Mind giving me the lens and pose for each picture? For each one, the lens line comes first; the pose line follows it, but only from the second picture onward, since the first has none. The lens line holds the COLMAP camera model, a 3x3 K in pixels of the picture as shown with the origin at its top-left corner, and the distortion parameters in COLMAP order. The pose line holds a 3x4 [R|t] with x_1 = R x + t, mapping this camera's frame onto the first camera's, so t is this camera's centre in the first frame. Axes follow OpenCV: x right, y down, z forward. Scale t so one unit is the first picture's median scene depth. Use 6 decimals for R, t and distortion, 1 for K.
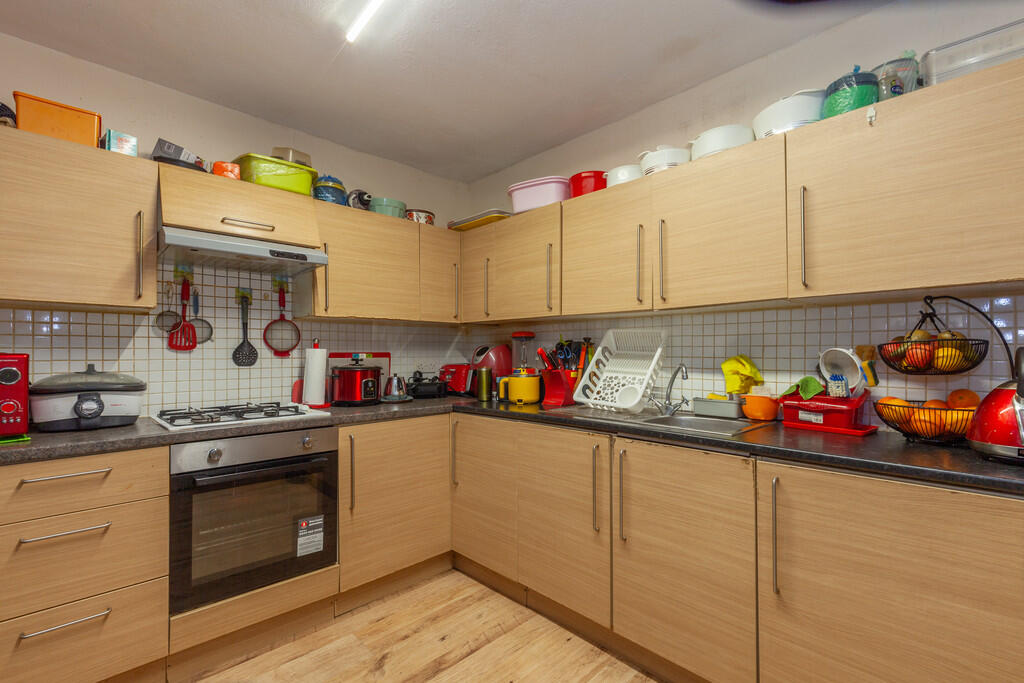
lens RADIAL K [[459.3, 0, 520.3], [0, 459.3, 349.1], [0, 0, 1]] dist [0.002065, 0.000070]
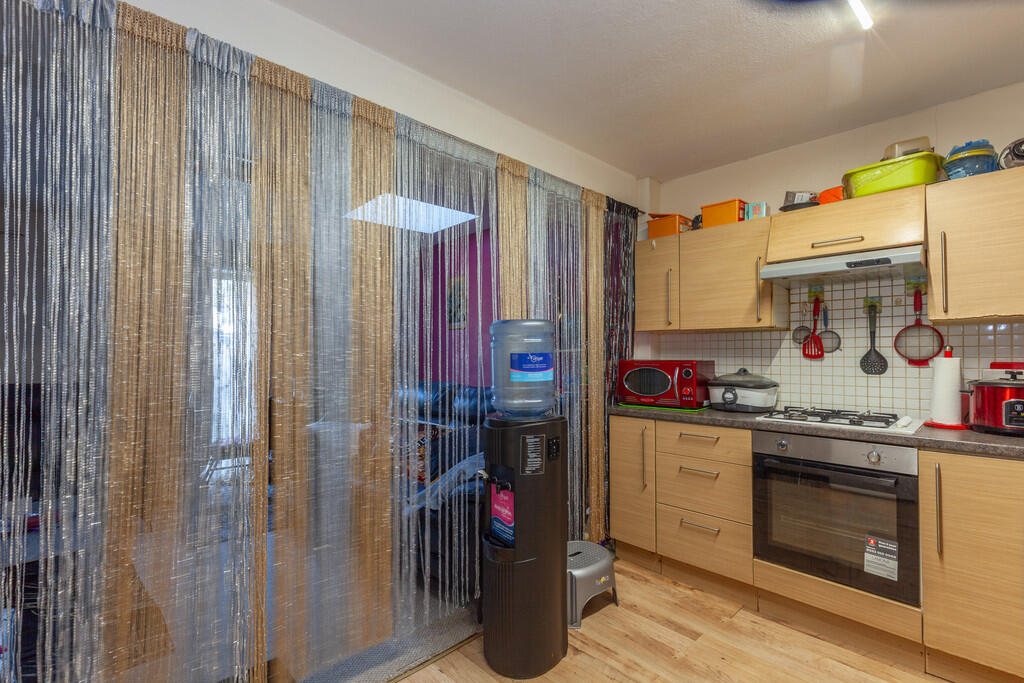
lens RADIAL K [[459.3, 0, 520.3], [0, 459.3, 349.1], [0, 0, 1]] dist [0.002065, 0.000070]
pose [[0.003926, -0.009781, -0.999944, 0.442117], [0.007657, 0.999923, -0.009751, -0.015582], [0.999963, -0.007618, 0.004001, 0.237783]]
